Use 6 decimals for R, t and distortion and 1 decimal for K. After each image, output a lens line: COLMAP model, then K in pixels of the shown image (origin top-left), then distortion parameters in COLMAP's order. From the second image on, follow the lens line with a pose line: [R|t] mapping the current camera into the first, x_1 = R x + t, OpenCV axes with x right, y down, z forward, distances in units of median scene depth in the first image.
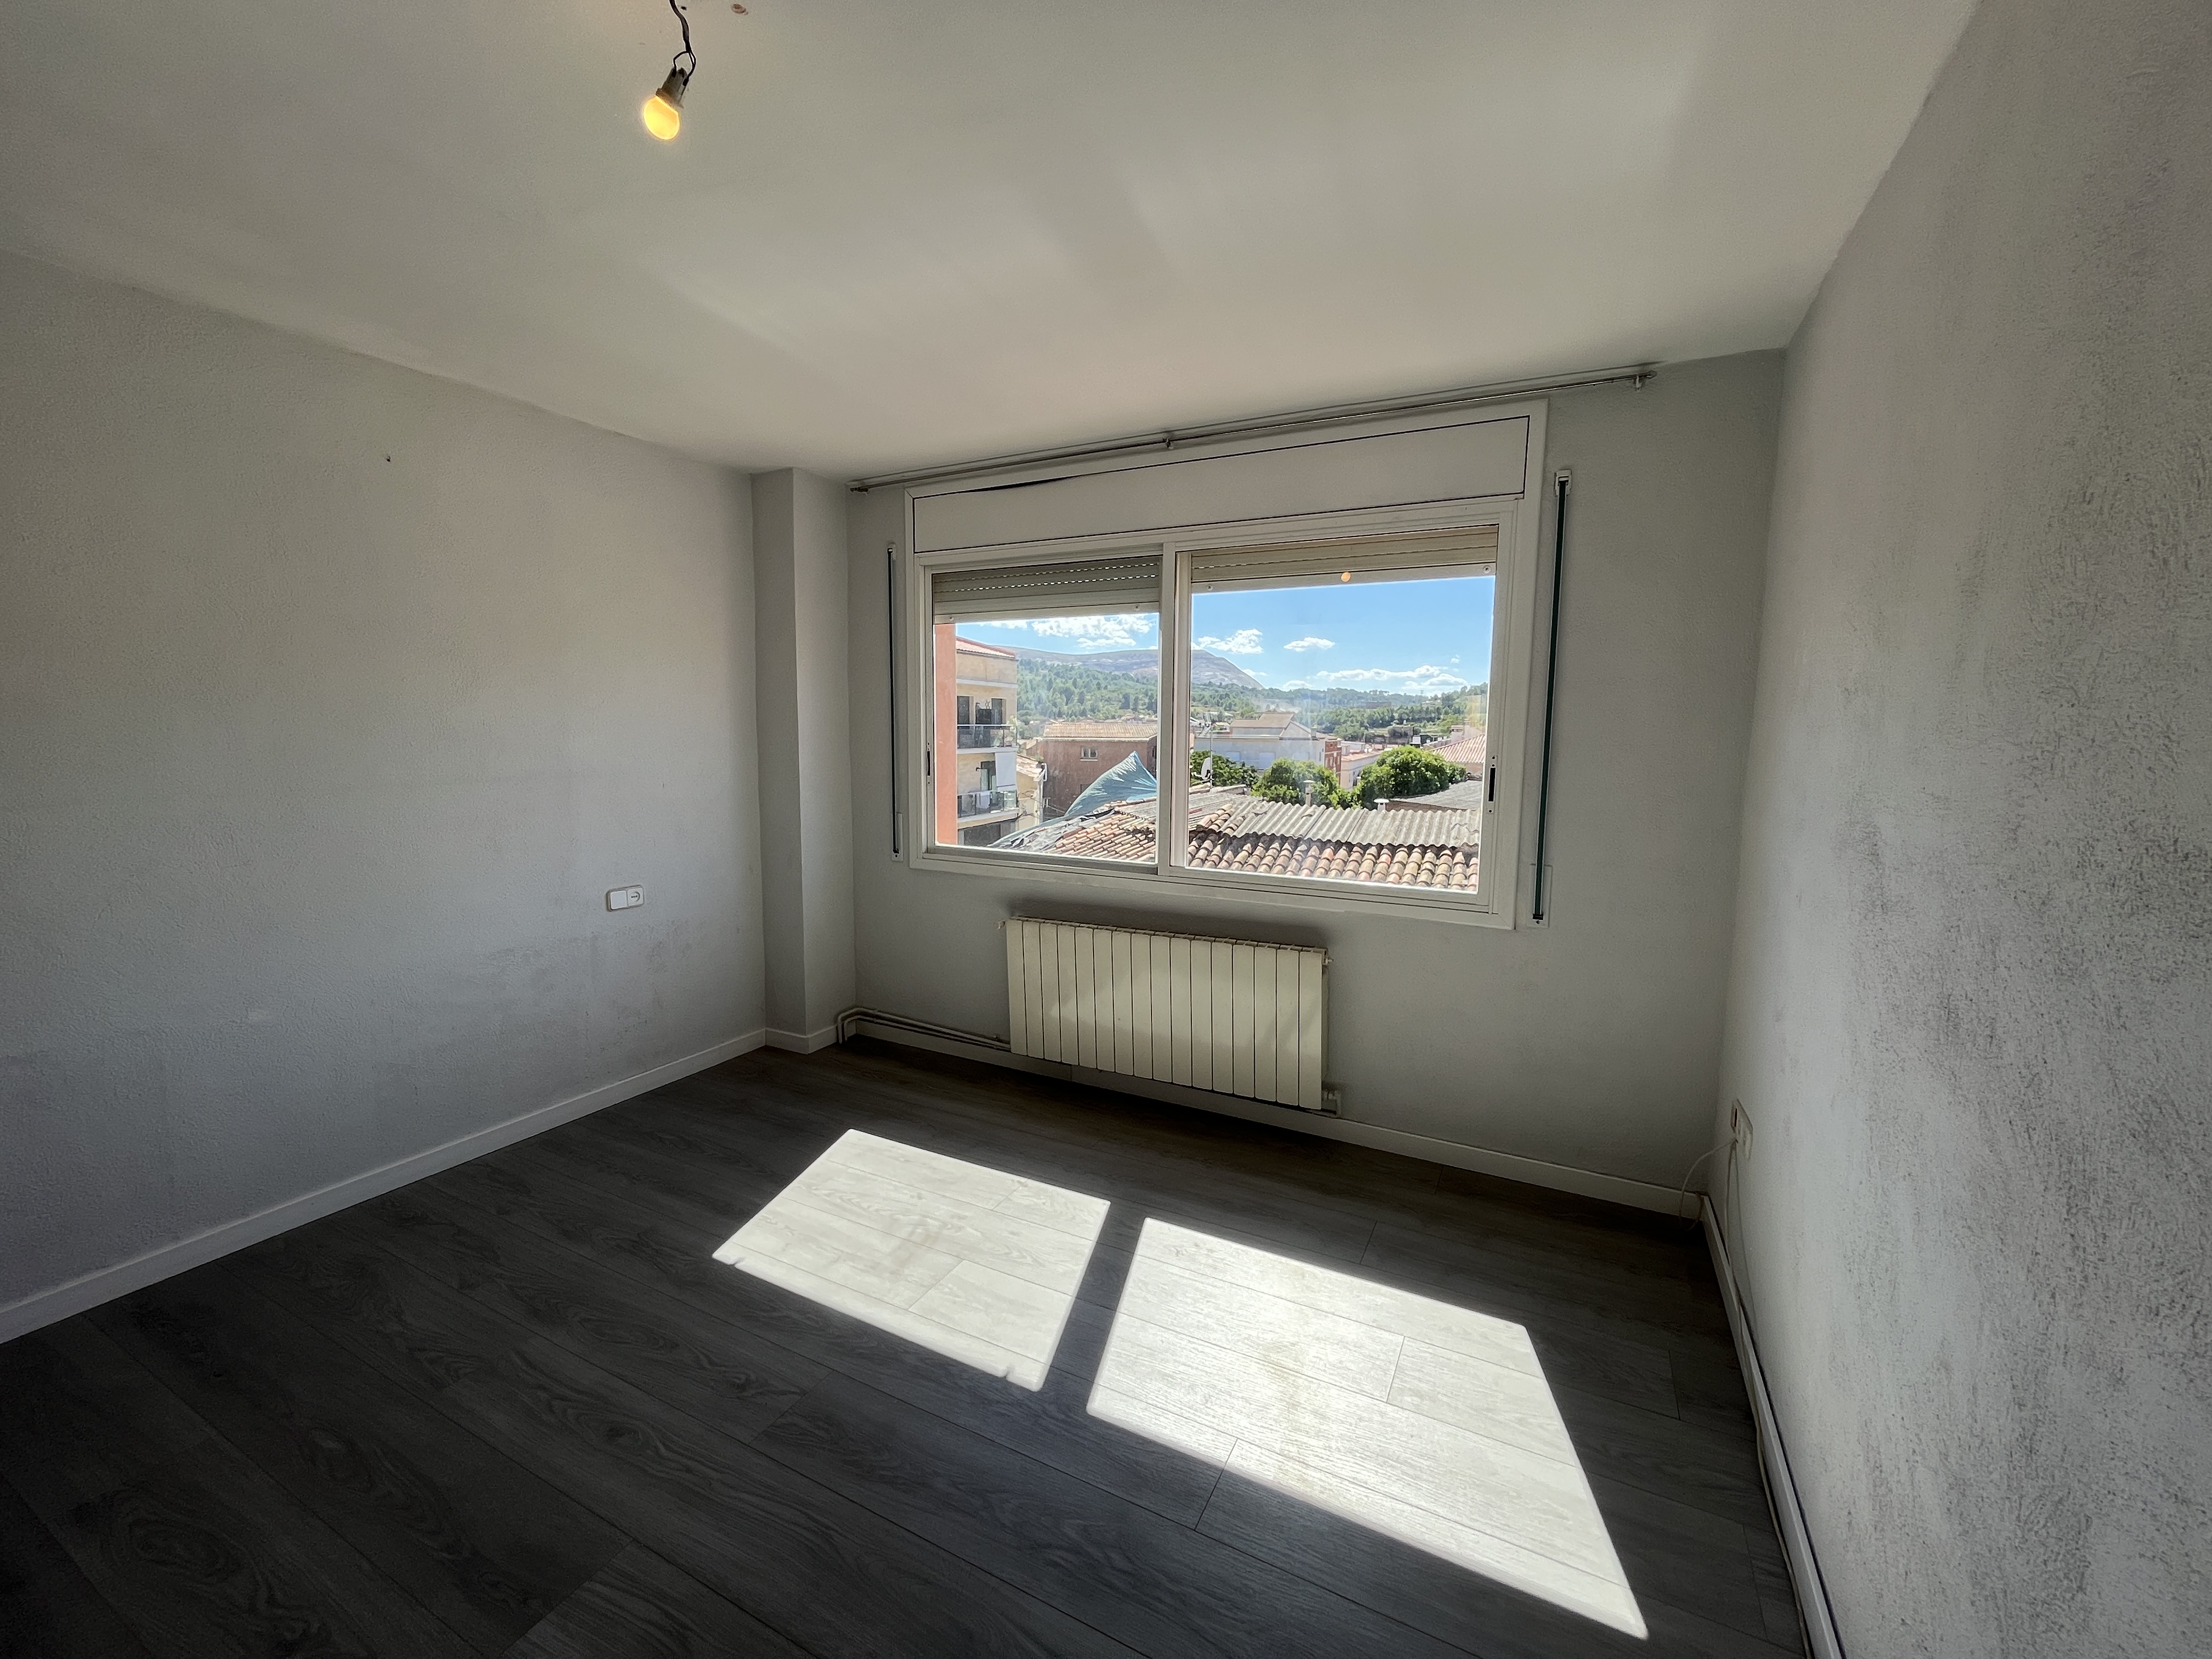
lens RADIAL K [[897.0, 0, 1103.8], [0, 897.0, 837.1], [0, 0, 1]] dist [-0.003382, 0.000404]
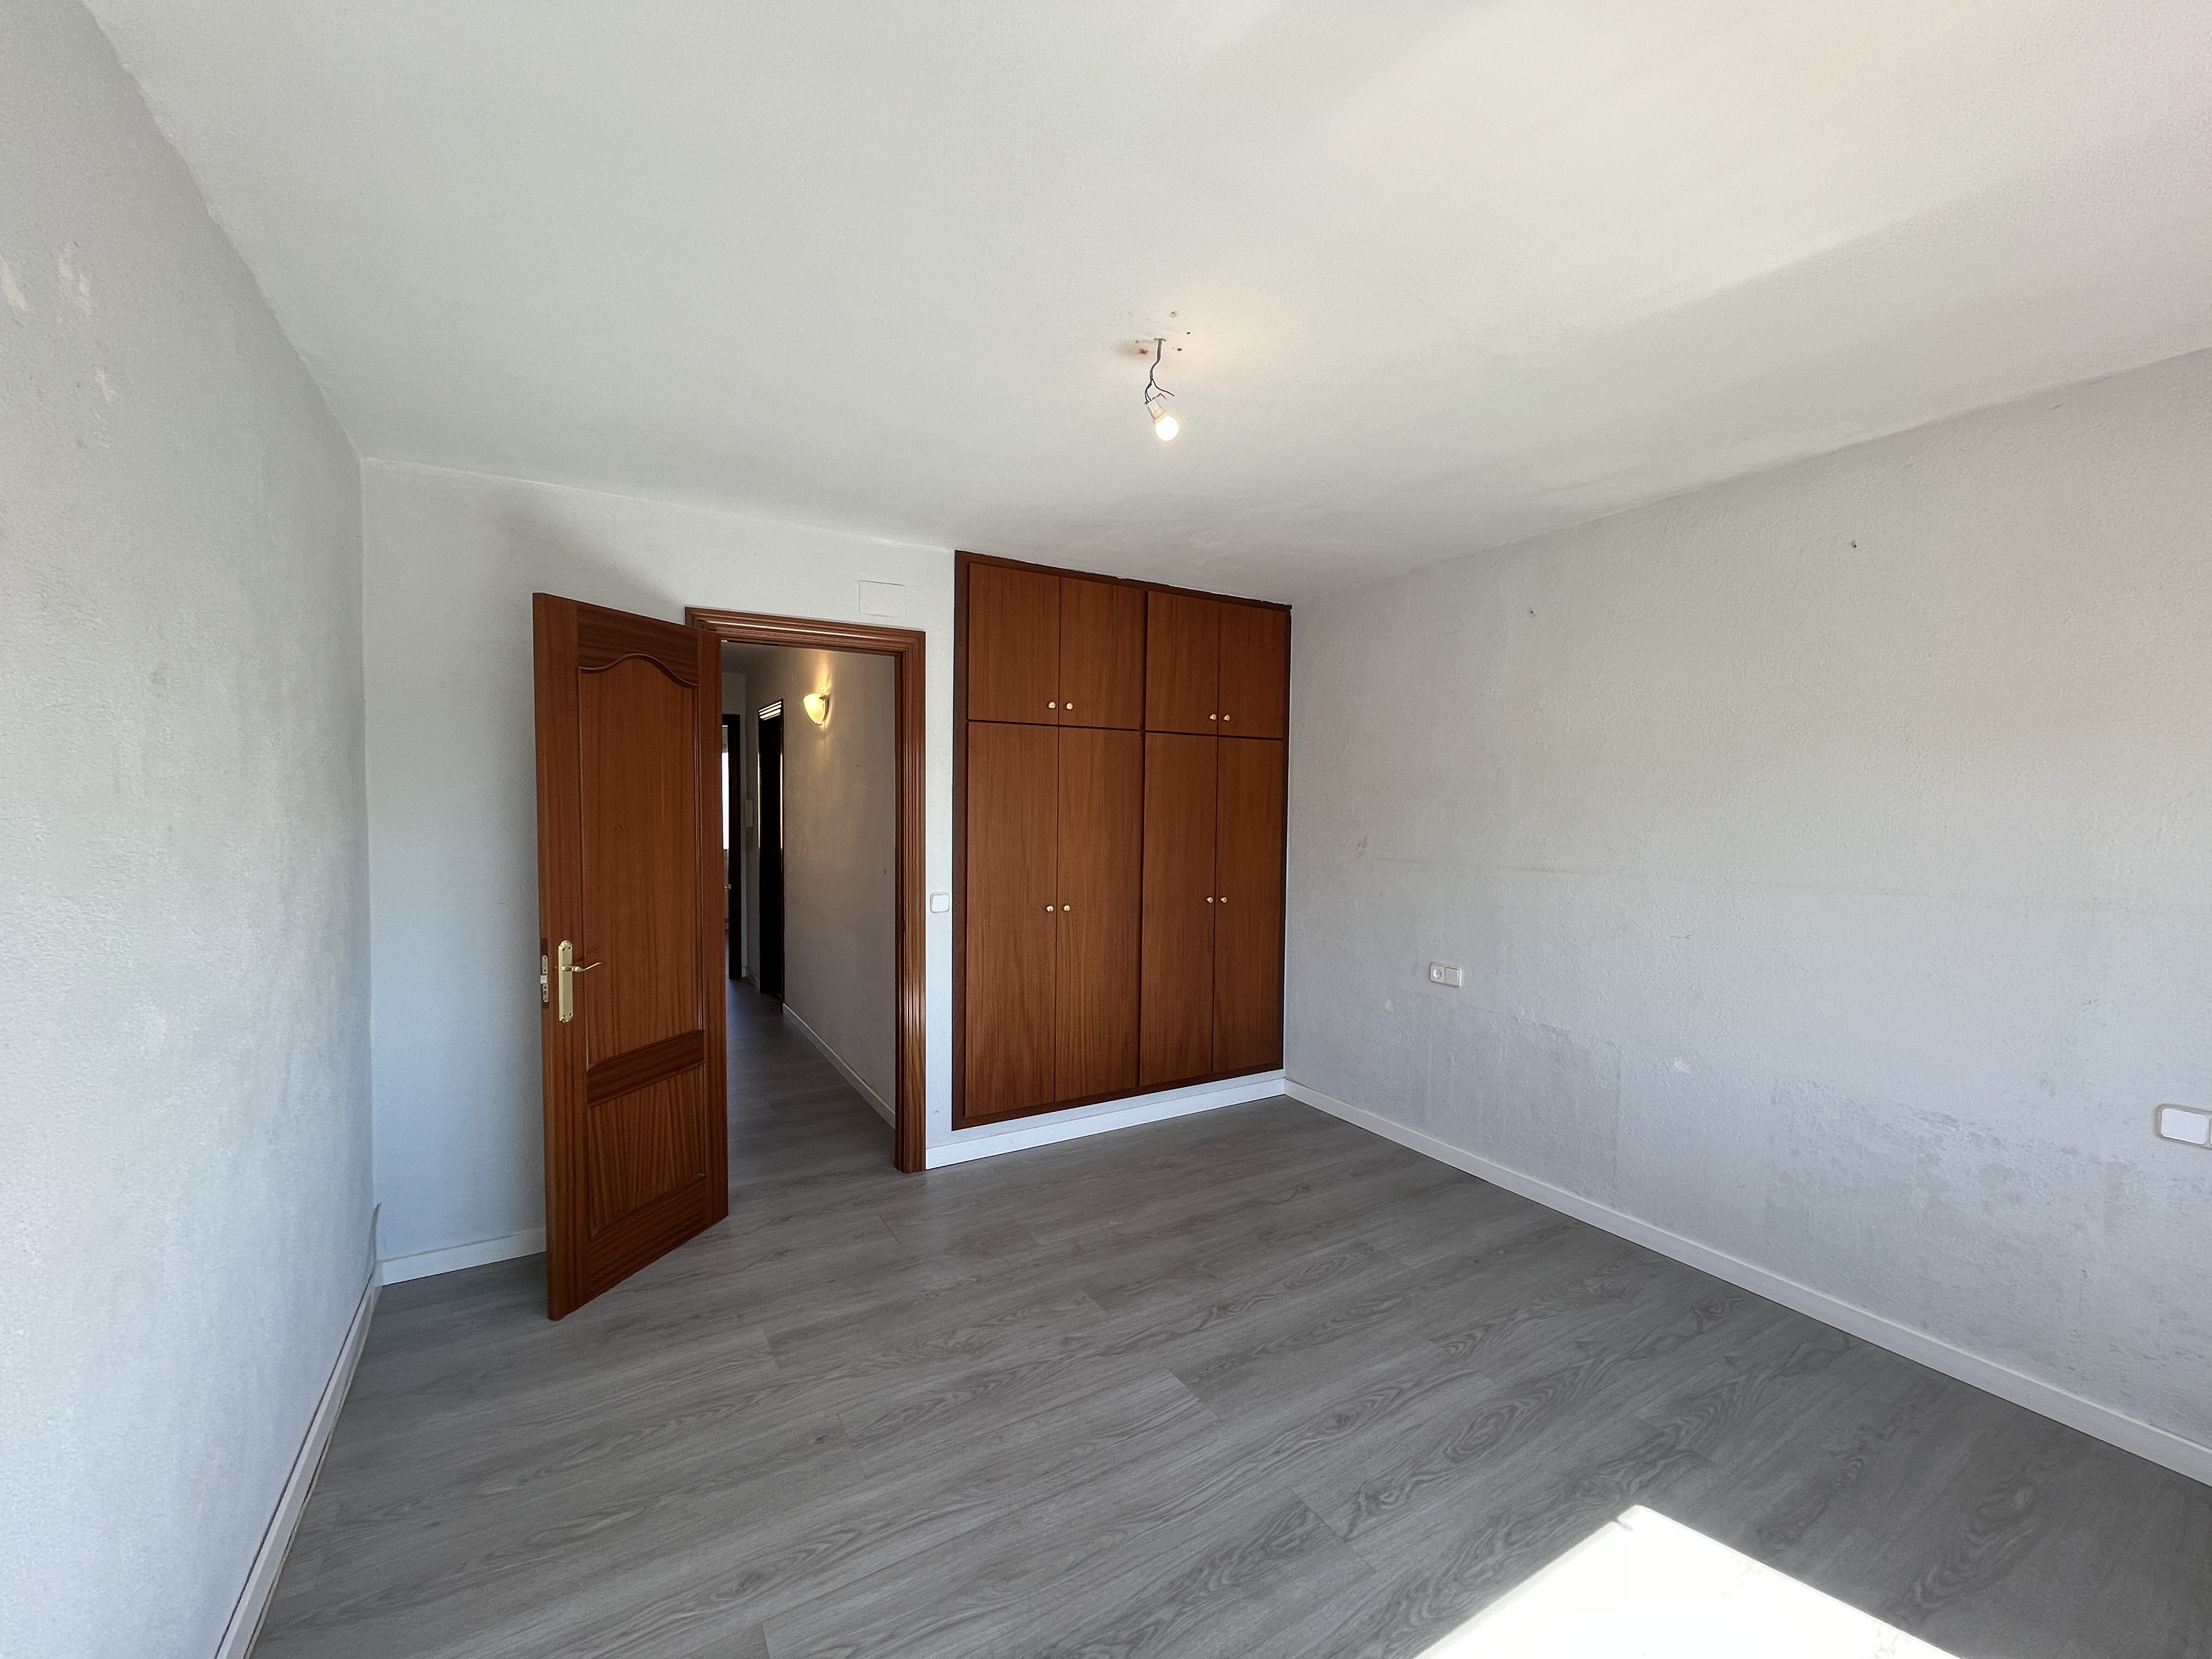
lens RADIAL K [[897.0, 0, 1101.2], [0, 897.0, 830.5], [0, 0, 1]] dist [-0.003382, 0.000404]
pose [[-0.521302, 0.020868, -0.853117, 0.573342], [-0.118597, 0.988228, 0.096643, -0.165102], [0.845091, 0.151558, -0.512690, 1.149439]]
